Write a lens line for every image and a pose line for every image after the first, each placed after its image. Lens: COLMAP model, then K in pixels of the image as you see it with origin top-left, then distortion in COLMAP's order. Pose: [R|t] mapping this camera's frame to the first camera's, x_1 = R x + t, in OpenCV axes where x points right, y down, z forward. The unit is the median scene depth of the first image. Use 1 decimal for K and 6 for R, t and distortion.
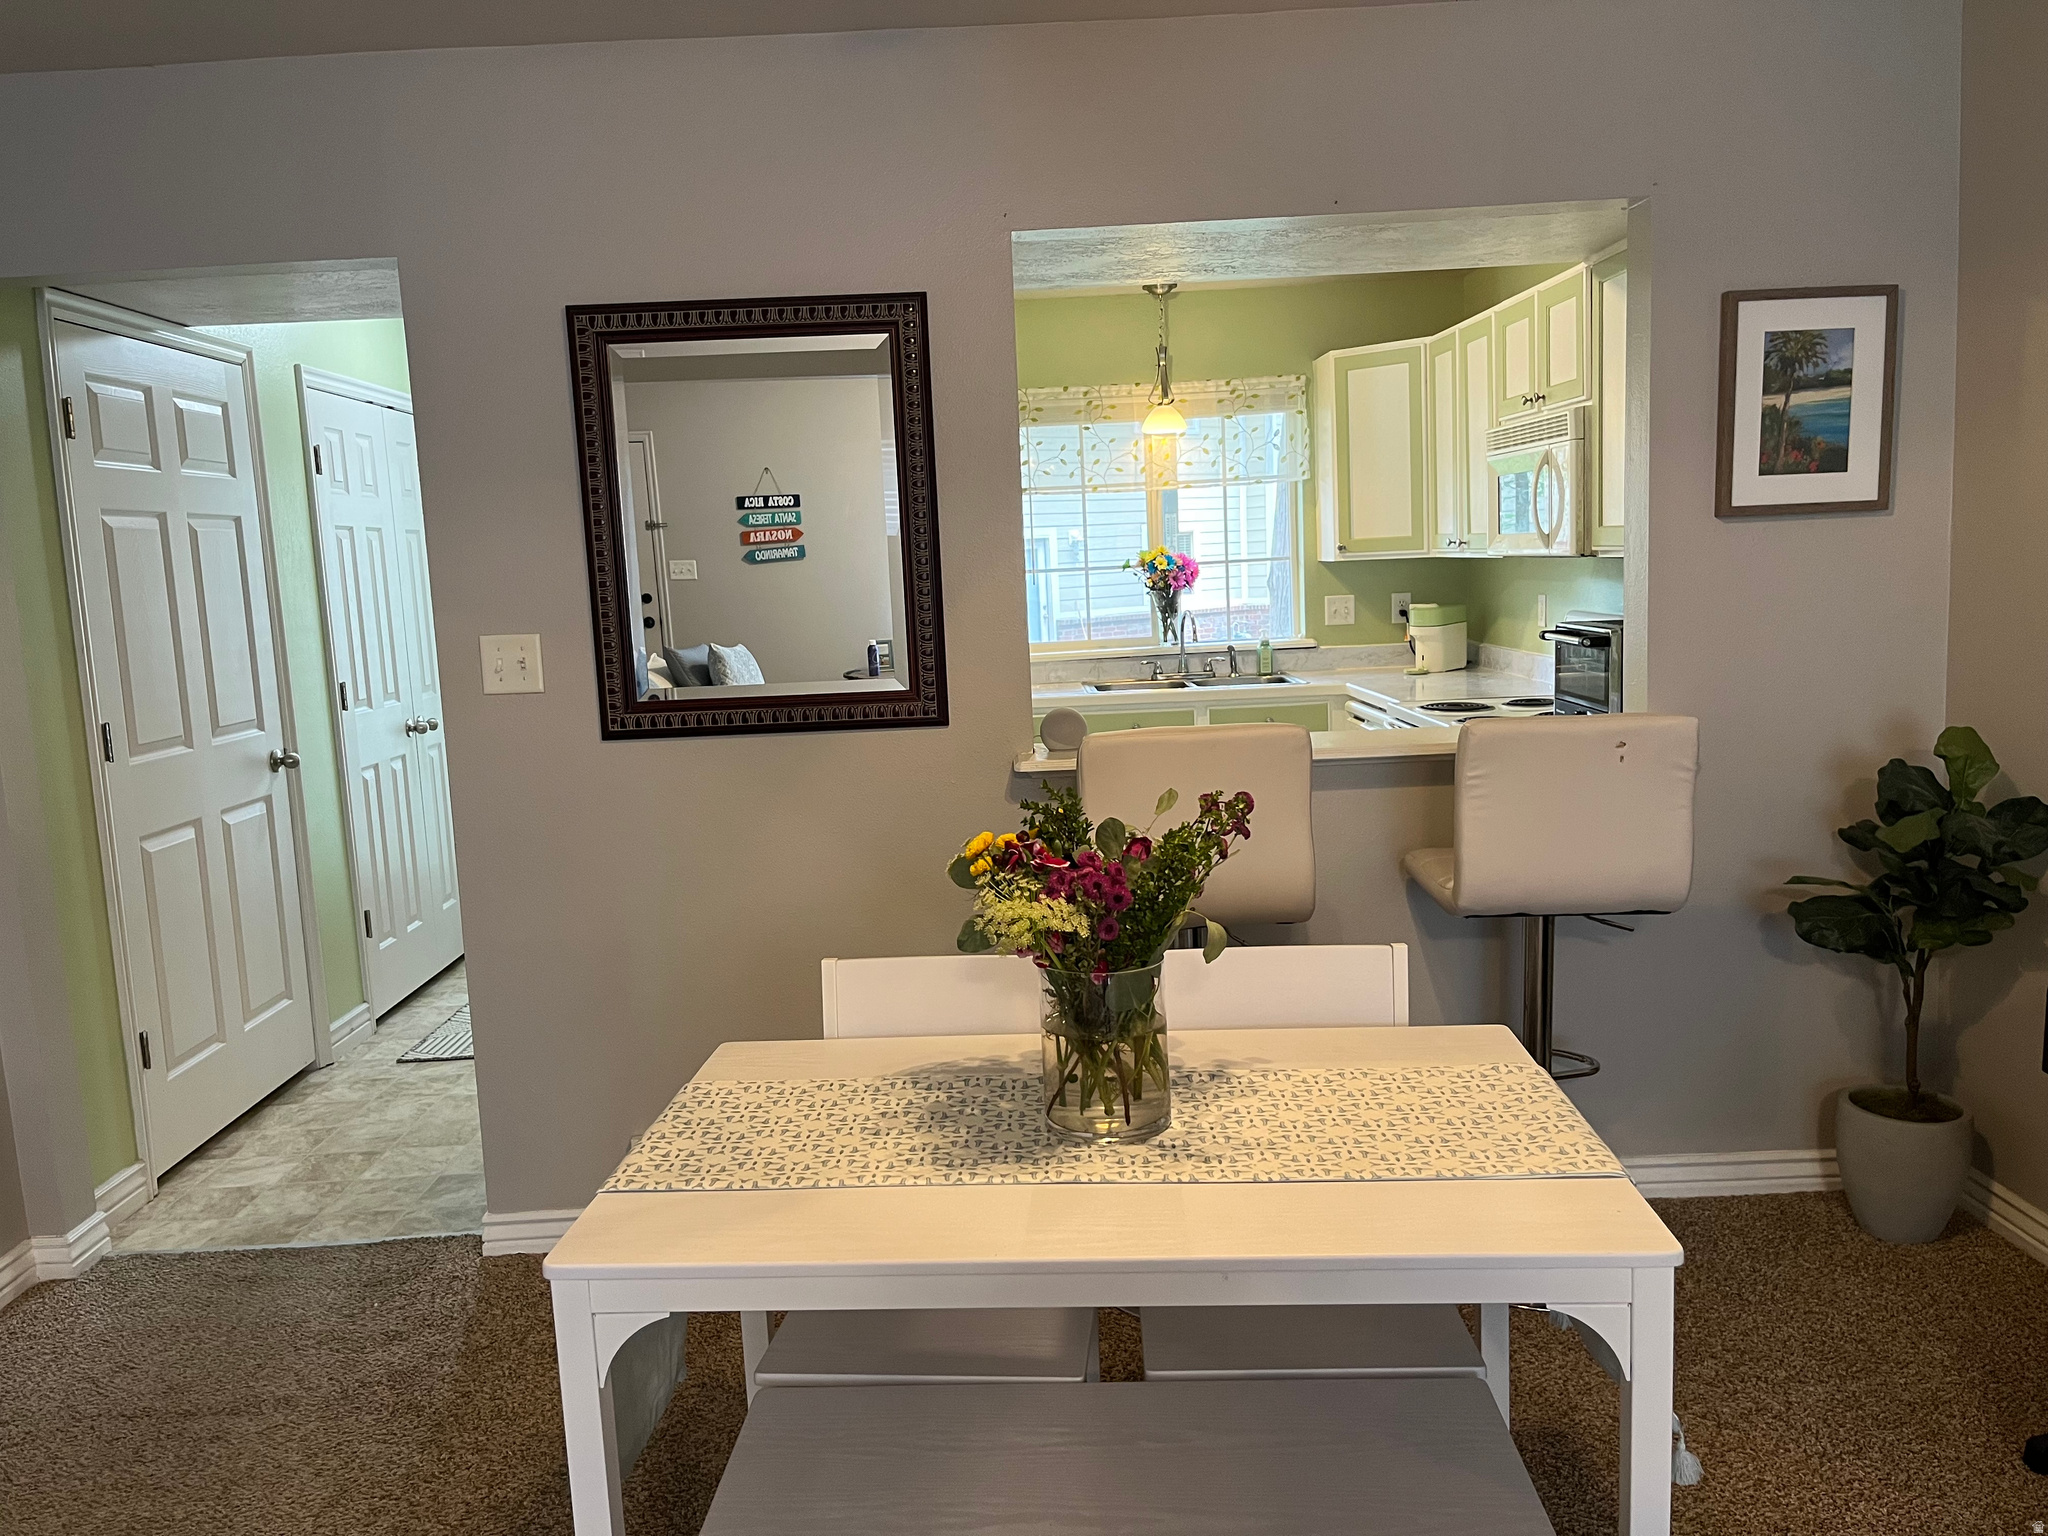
lens RADIAL K [[1551.9, 0, 1019.6], [0, 1551.9, 758.0], [0, 0, 1]] dist [0.061060, -0.079040]
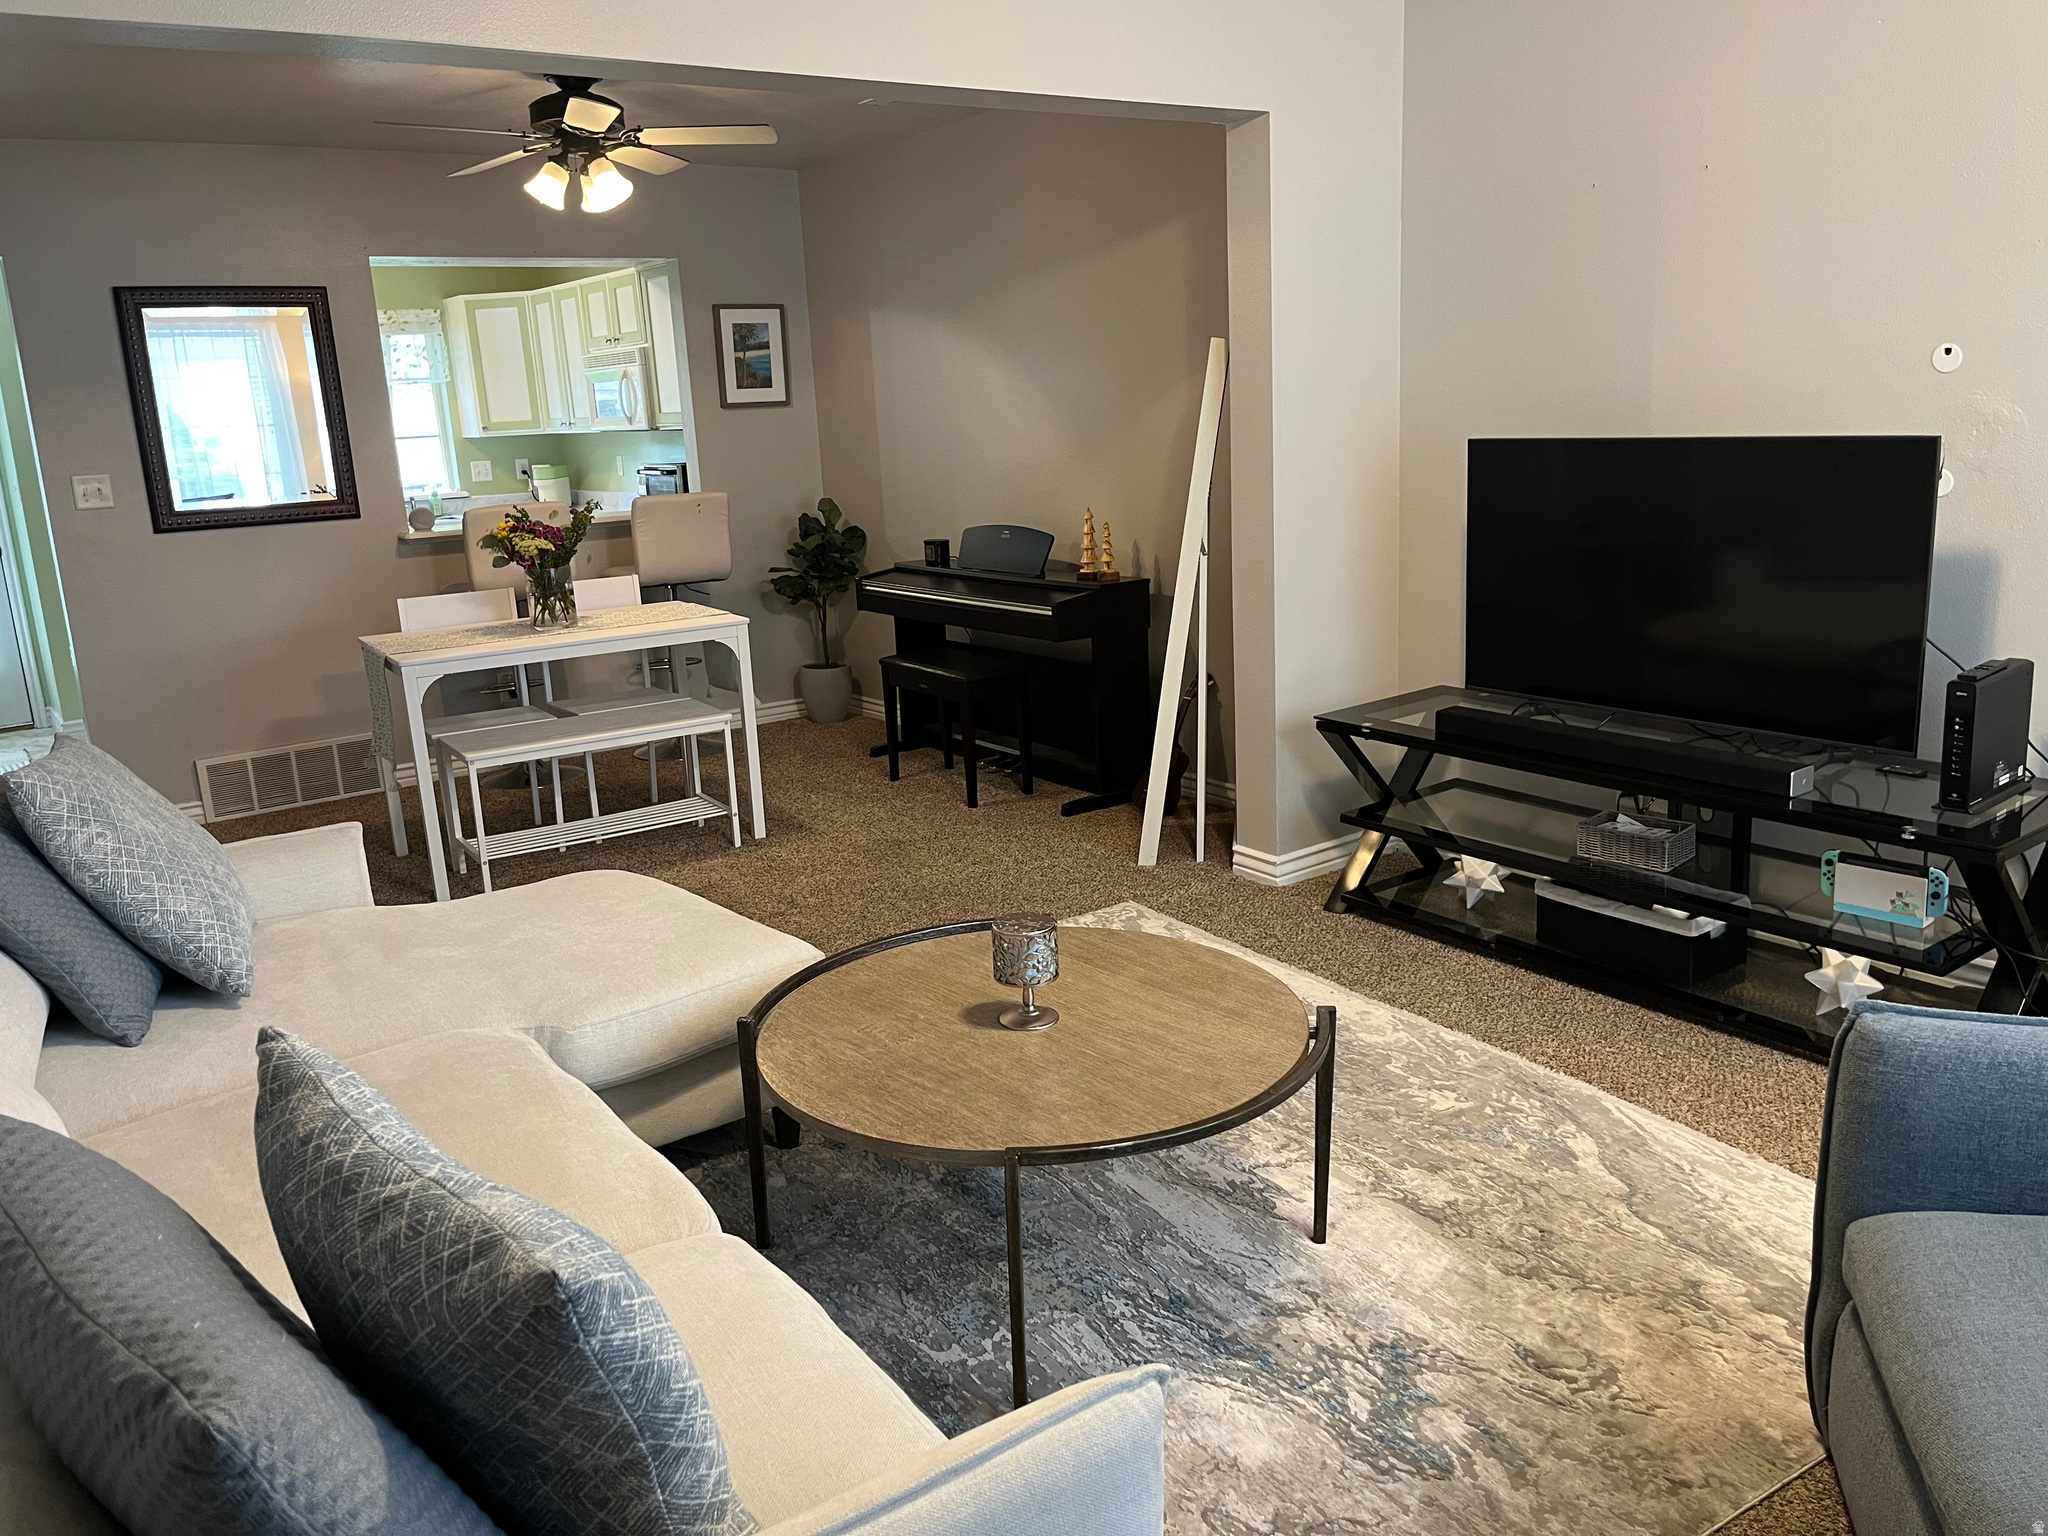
lens RADIAL K [[1551.9, 0, 1016.9], [0, 1551.9, 757.9], [0, 0, 1]] dist [0.061060, -0.079040]
pose [[0.814197, -0.128615, 0.566164, -0.437299], [0.090720, 0.991359, 0.094743, 0.137340], [-0.573457, -0.025776, 0.818830, -0.877449]]
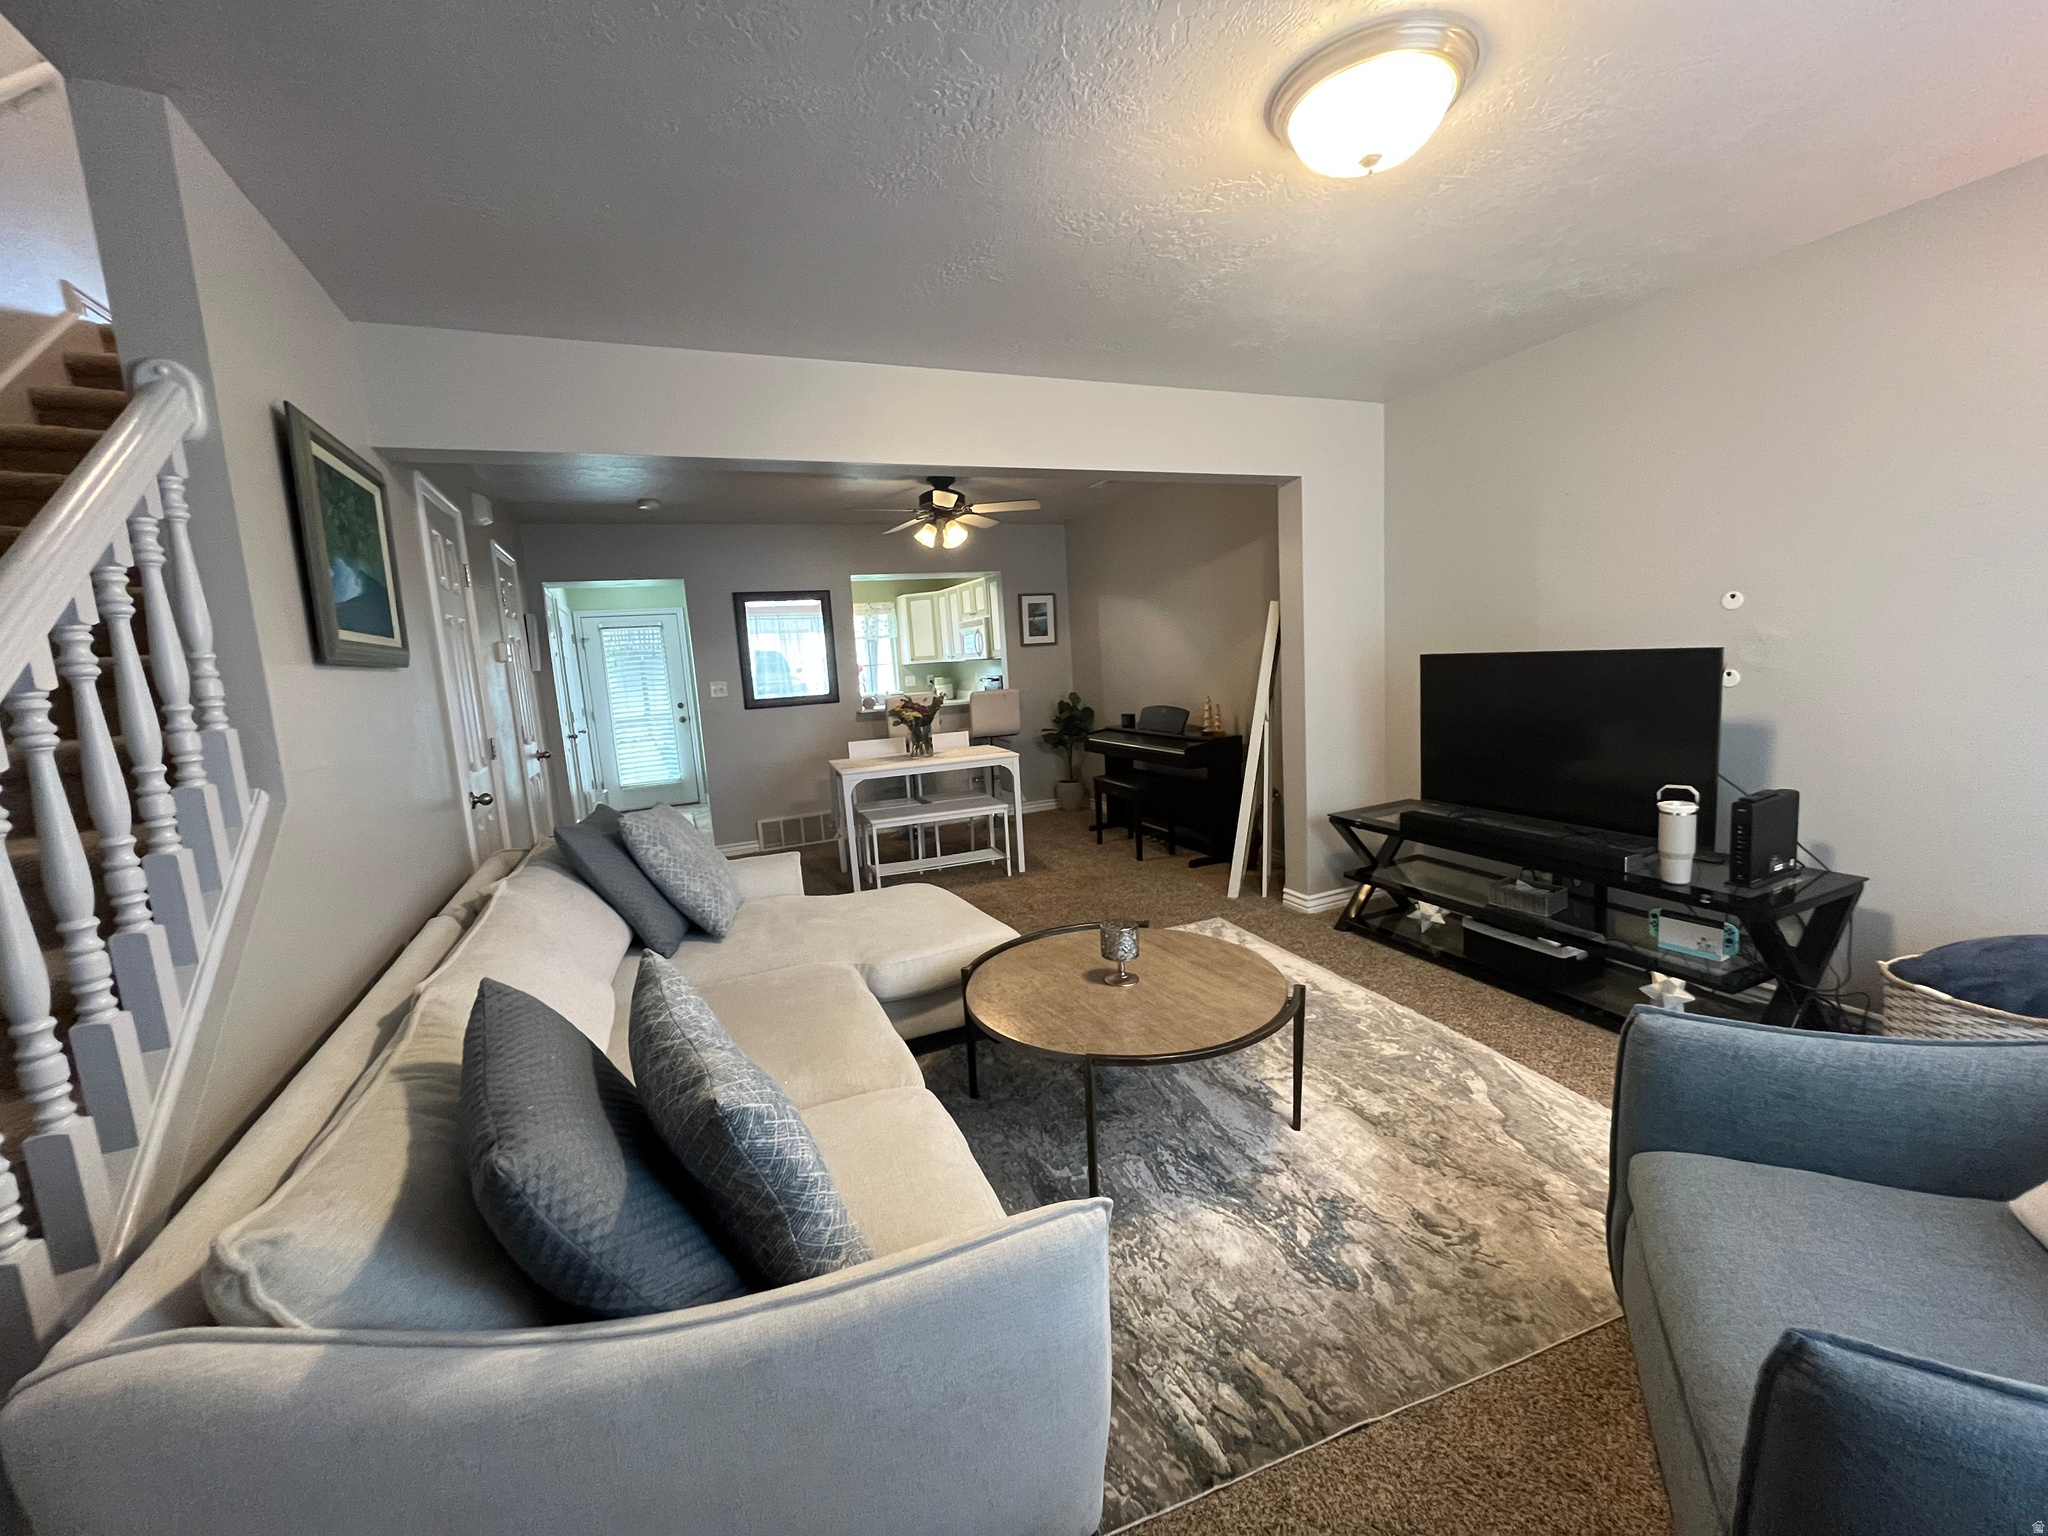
lens RADIAL K [[827.3, 0, 1024.2], [0, 827.3, 766.7], [0, 0, 1]] dist [-0.001561, -0.000428]
pose [[0.919778, -0.064565, 0.387092, -0.361900], [0.072023, 0.997392, -0.004775, 0.152084], [-0.385774, 0.032271, 0.922029, -0.882127]]
